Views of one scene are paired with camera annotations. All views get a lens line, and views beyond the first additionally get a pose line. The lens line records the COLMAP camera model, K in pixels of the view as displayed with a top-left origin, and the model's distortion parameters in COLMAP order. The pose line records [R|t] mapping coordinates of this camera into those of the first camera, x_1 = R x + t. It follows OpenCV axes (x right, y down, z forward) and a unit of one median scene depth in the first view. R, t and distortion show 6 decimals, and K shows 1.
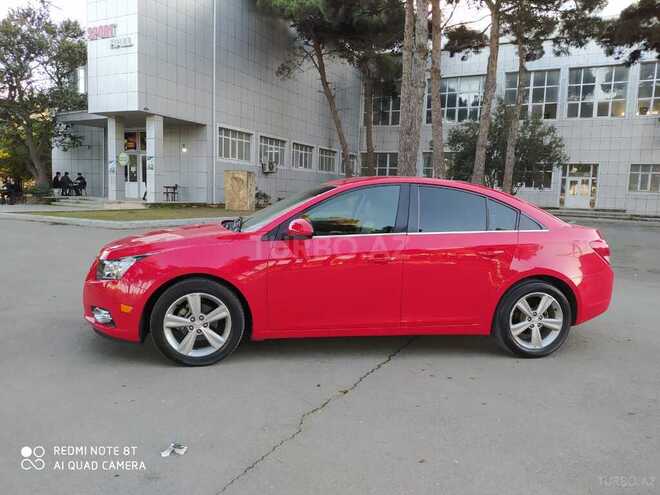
lens RADIAL K [[495.6, 0, 330.0], [0, 495.6, 247.5], [0, 0, 1]] dist [0.091875, -0.096415]
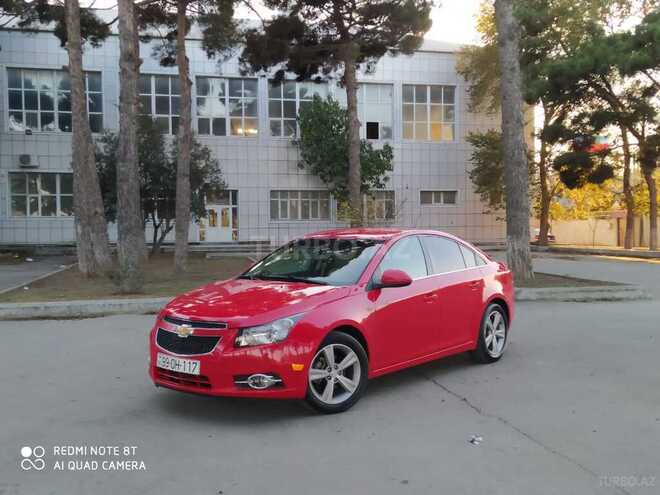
lens RADIAL K [[715.0, 0, 330.0], [0, 715.0, 247.5], [0, 0, 1]] dist [0.083130, -0.004736]
pose [[0.761156, -0.059701, 0.645815, -0.192281], [0.108418, 0.993455, -0.035943, -0.009366], [-0.639443, 0.097376, 0.762647, -0.030178]]
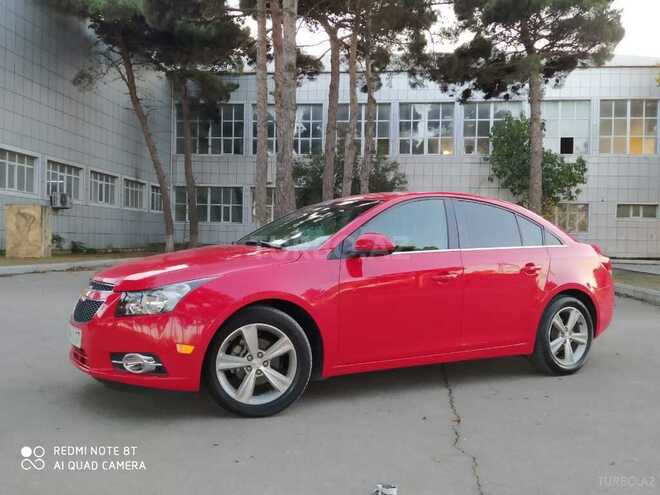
lens RADIAL K [[598.7, 0, 326.3], [0, 598.7, 245.0], [0, 0, 1]] dist [0.129863, -0.231400]
pose [[0.938220, -0.018487, 0.345544, -0.075789], [0.052078, 0.994742, -0.088181, 0.008605], [-0.342097, 0.100729, 0.934250, 0.006333]]
